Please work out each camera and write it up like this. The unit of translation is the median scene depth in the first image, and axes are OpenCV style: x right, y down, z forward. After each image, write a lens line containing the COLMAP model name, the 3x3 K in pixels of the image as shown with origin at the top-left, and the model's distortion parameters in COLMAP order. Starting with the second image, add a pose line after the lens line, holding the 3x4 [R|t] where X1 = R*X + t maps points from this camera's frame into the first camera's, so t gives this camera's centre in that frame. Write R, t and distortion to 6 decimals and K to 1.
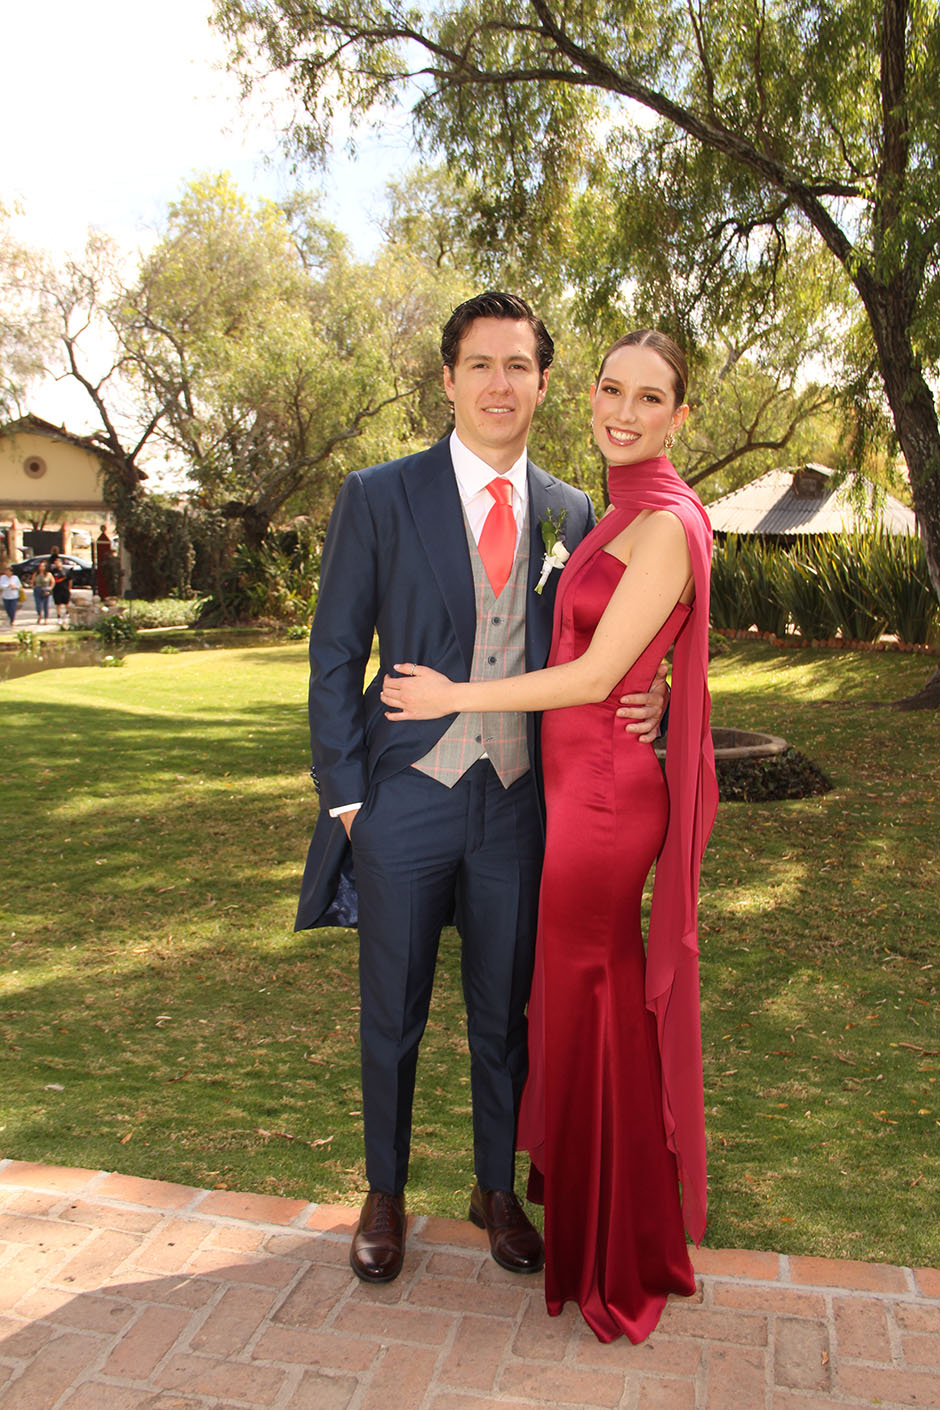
lens RADIAL K [[1276.3, 0, 470.0], [0, 1276.3, 705.0], [0, 0, 1]] dist [-0.140549, 0.142641]
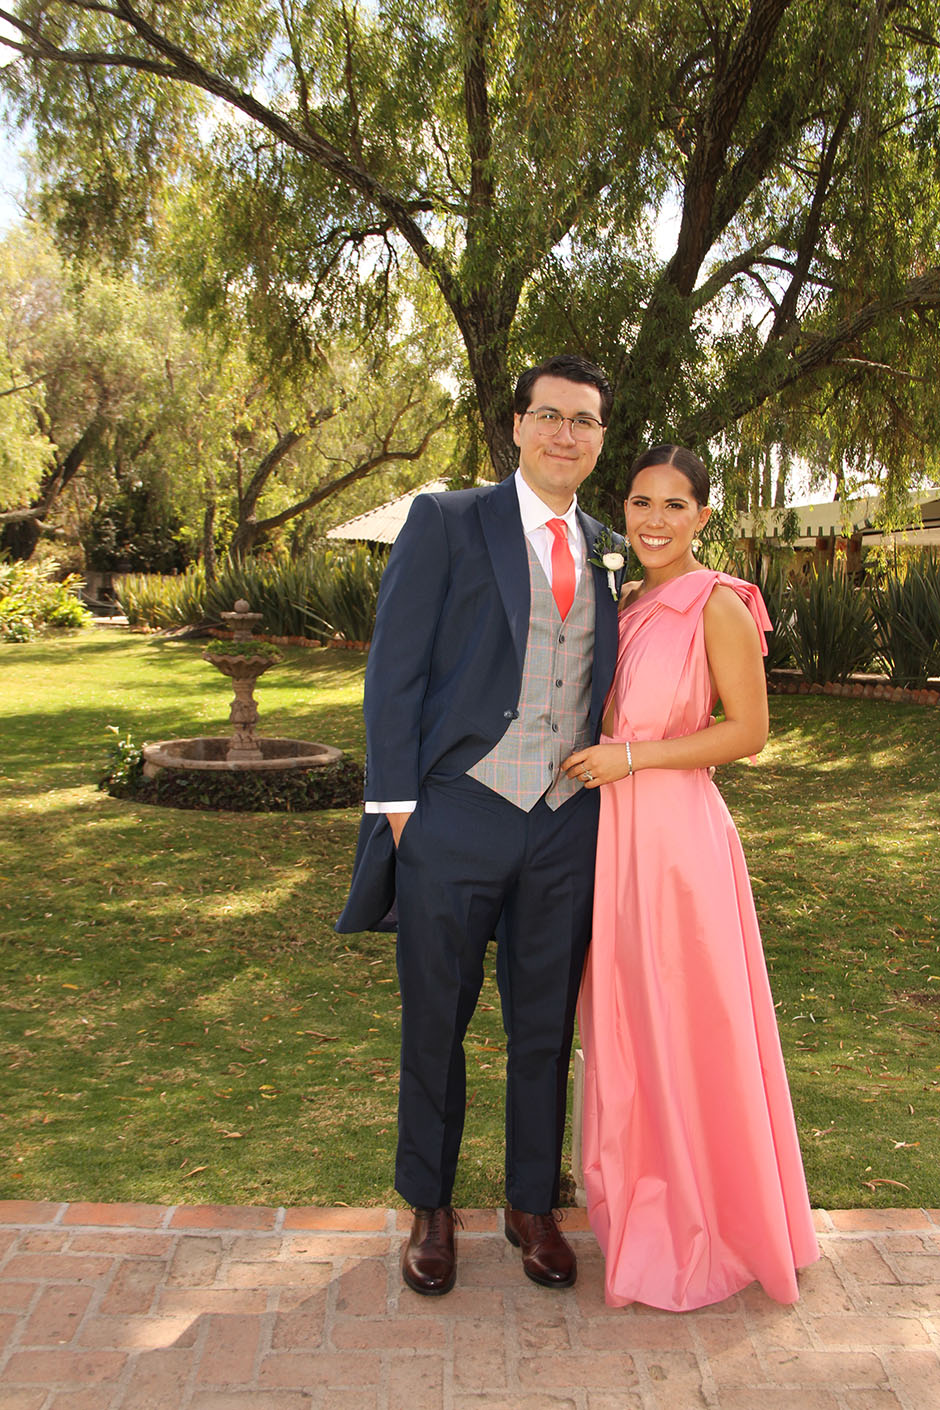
lens RADIAL K [[1329.6, 0, 470.0], [0, 1329.6, 705.0], [0, 0, 1]] dist [-0.133266, 0.220699]
pose [[0.967851, 0.000212, 0.251526, 0.060060], [0.002526, 0.999941, -0.010564, 0.001936], [-0.251513, 0.010860, 0.967793, -0.037164]]
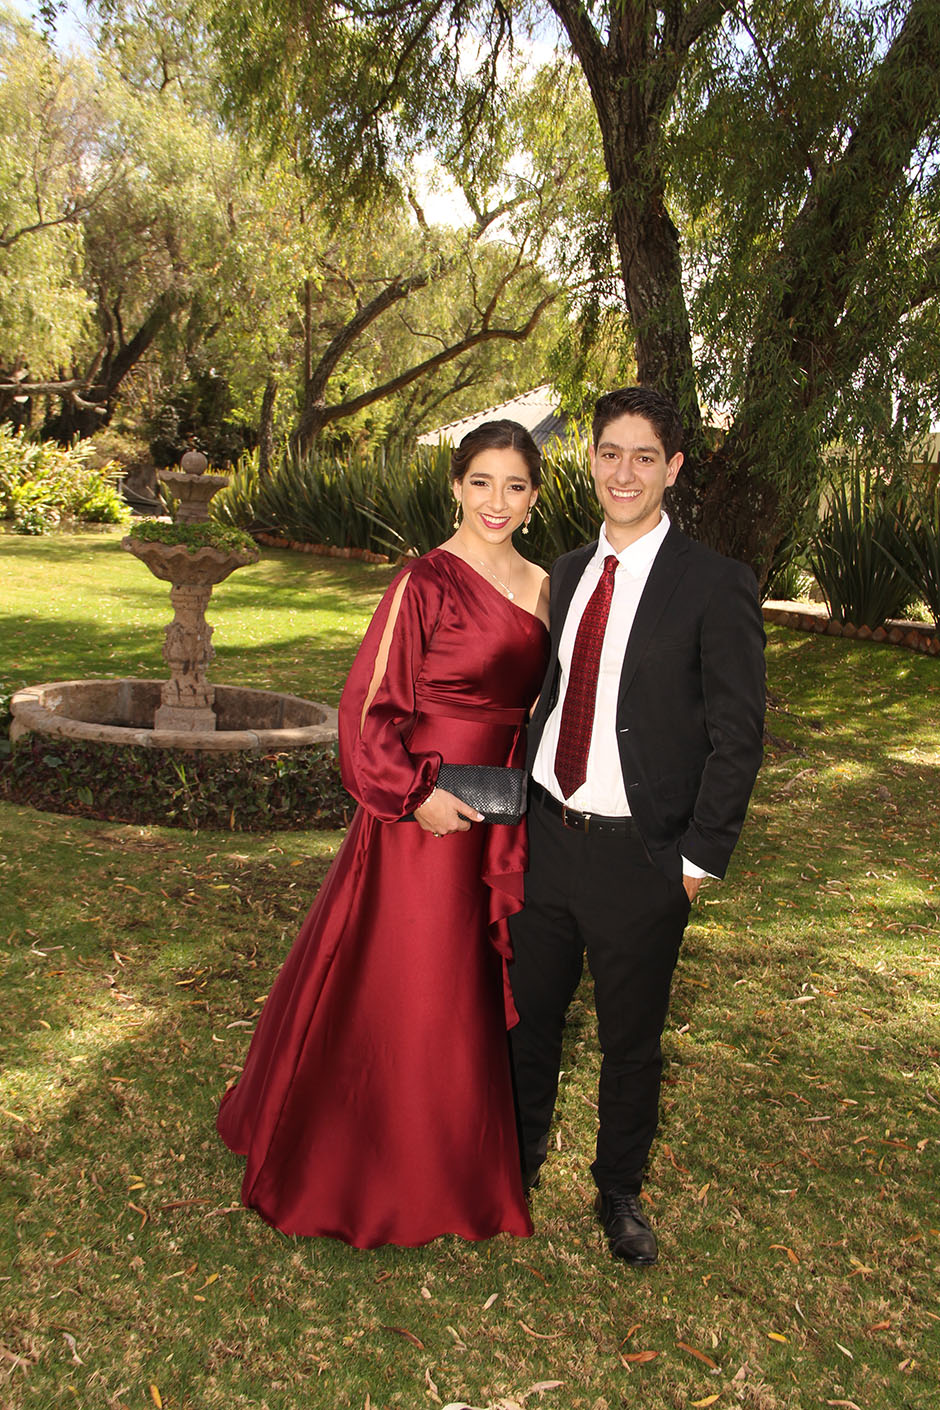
lens RADIAL K [[1437.3, 0, 470.0], [0, 1437.3, 705.0], [0, 0, 1]] dist [-0.078565, 0.010881]
pose [[0.980022, 0.060274, 0.189534, 0.128989], [-0.068271, 0.997019, 0.035947, -0.005471], [-0.186802, -0.048169, 0.981216, 0.238619]]
